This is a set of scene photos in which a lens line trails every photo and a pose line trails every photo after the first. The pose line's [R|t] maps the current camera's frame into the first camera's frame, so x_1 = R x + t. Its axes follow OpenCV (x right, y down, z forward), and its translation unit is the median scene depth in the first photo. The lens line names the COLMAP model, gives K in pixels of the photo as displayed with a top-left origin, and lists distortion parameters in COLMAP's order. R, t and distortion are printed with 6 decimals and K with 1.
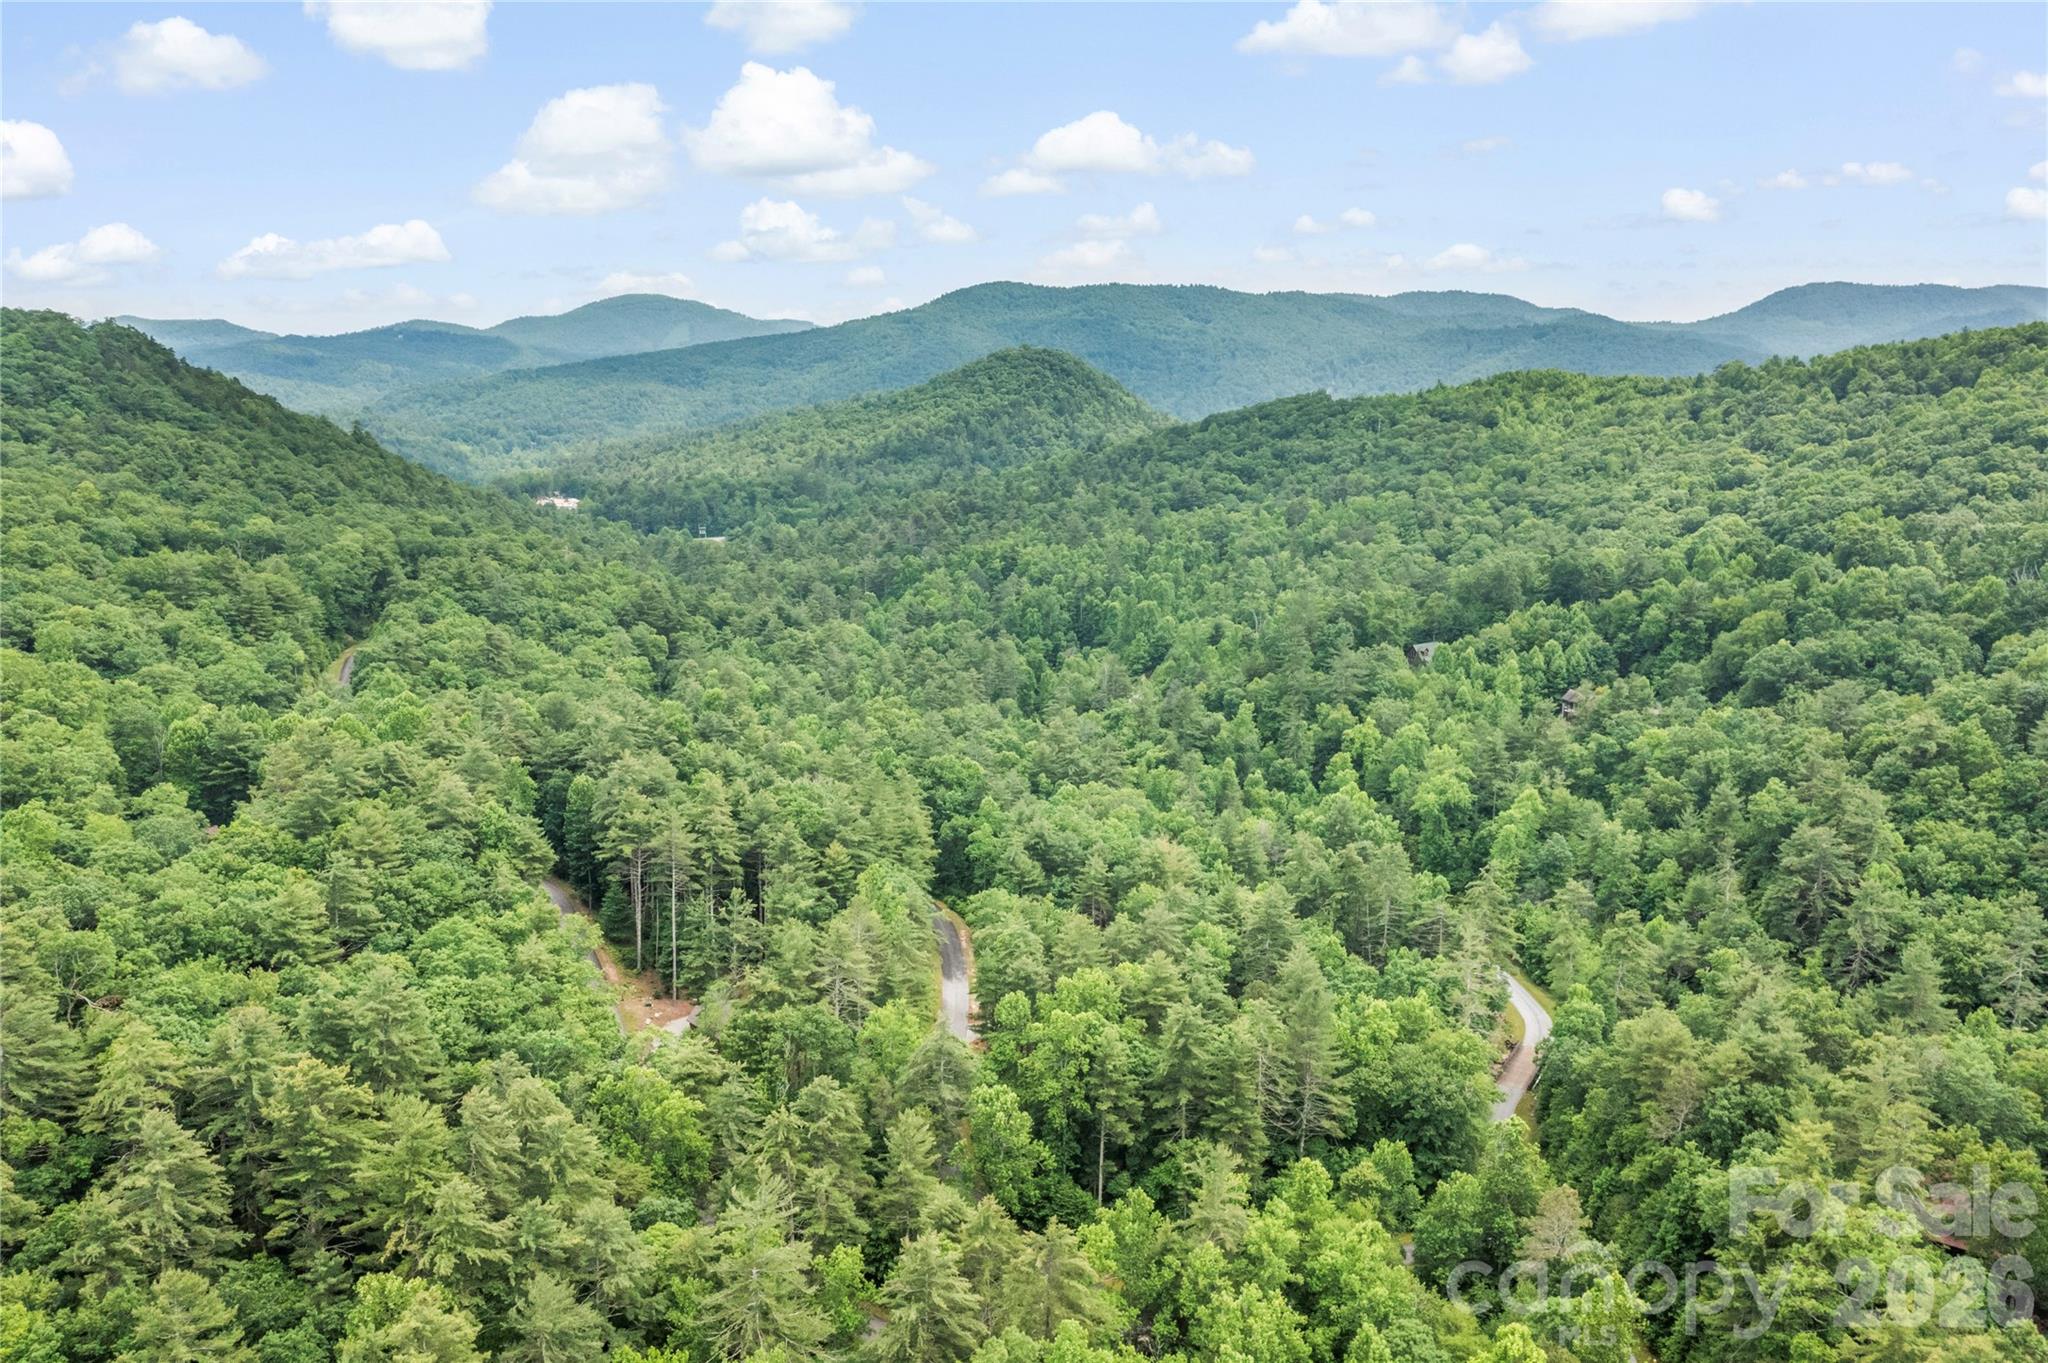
lens RADIAL K [[1655.9, 0, 1024.0], [0, 1655.9, 681.5], [0, 0, 1]] dist [-0.000609, 0.005445]
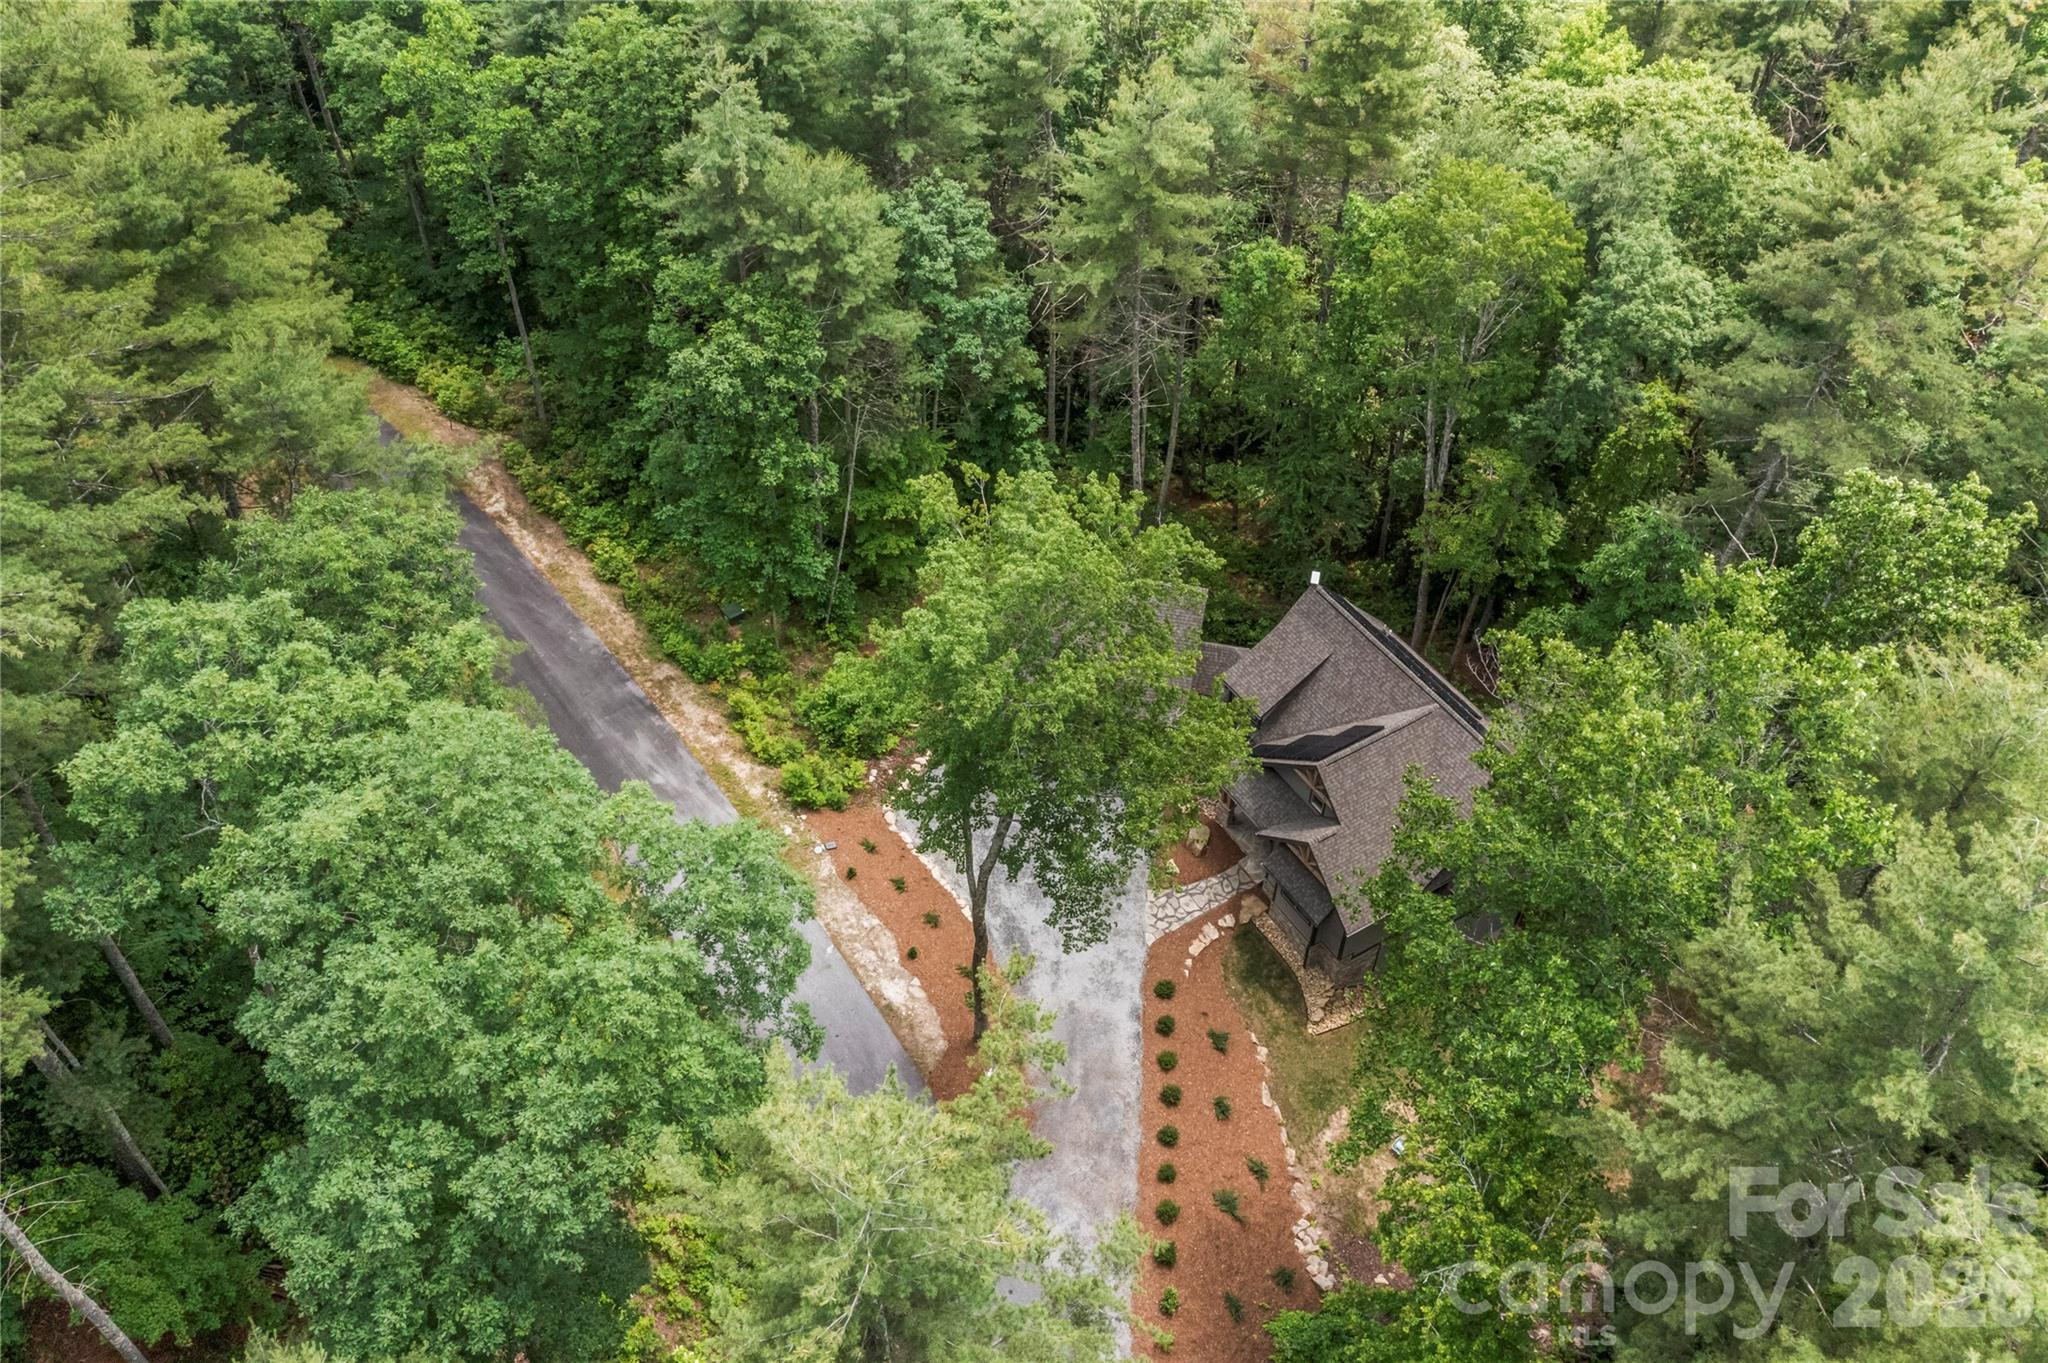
lens RADIAL K [[1655.9, 0, 1024.0], [0, 1655.9, 681.5], [0, 0, 1]] dist [-0.000609, 0.005445]
pose [[0.858665, -0.371385, 0.353223, -0.040459], [0.118820, 0.814633, 0.567675, 0.028410], [-0.498574, -0.445473, 0.743625, 0.471746]]
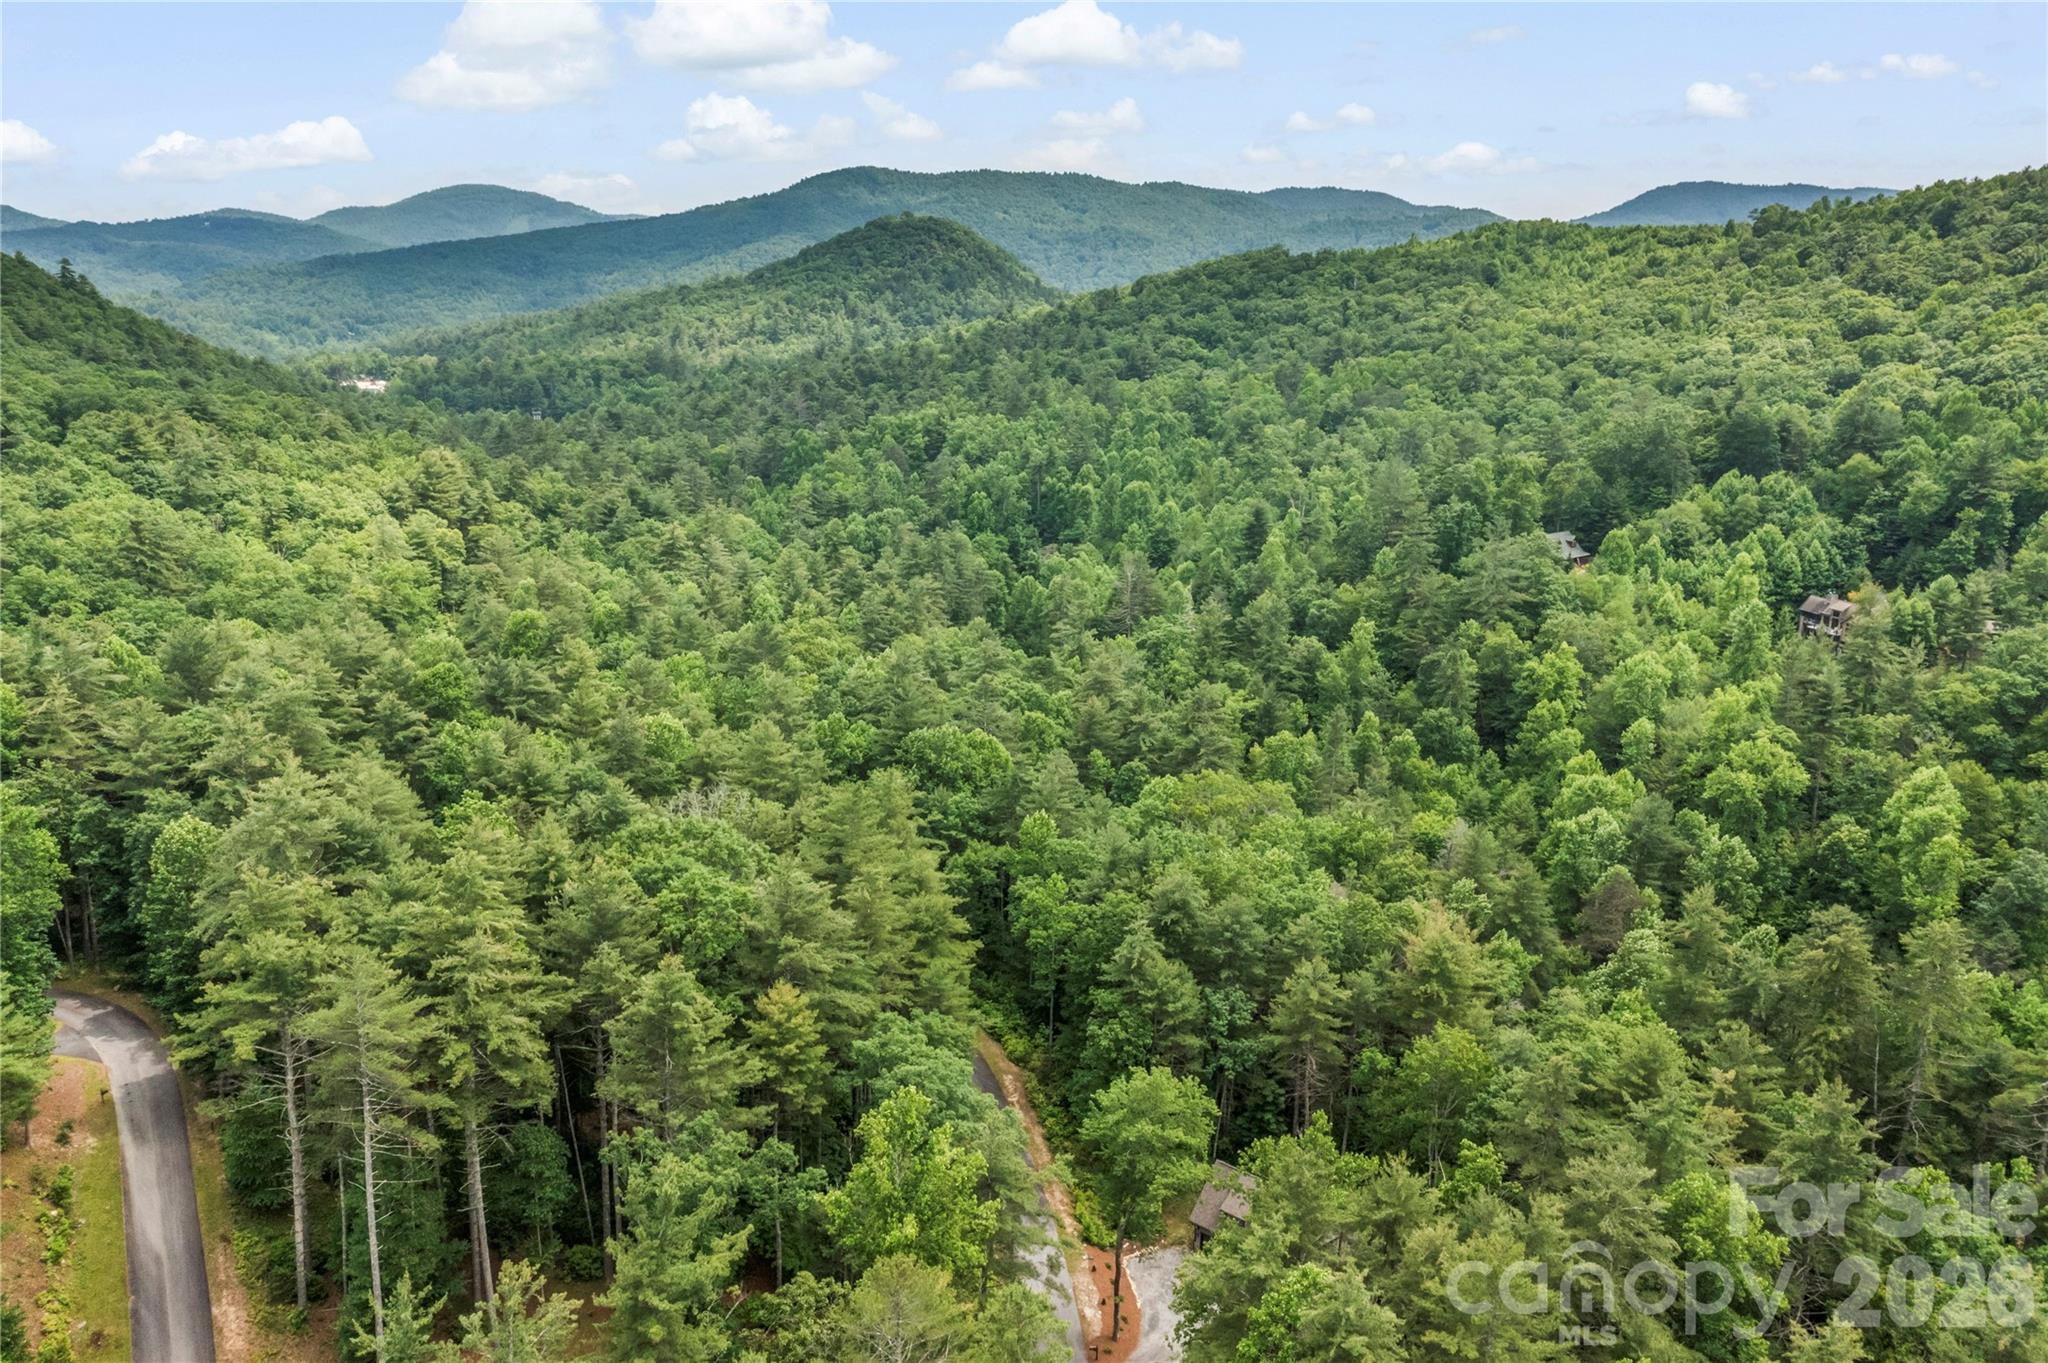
lens RADIAL K [[1655.9, 0, 1024.0], [0, 1655.9, 681.5], [0, 0, 1]] dist [-0.000609, 0.005445]
pose [[0.996431, -0.014833, 0.083094, -0.045313], [0.010313, 0.998457, 0.054565, -0.000561], [-0.083775, -0.053514, 0.995047, 0.306265]]
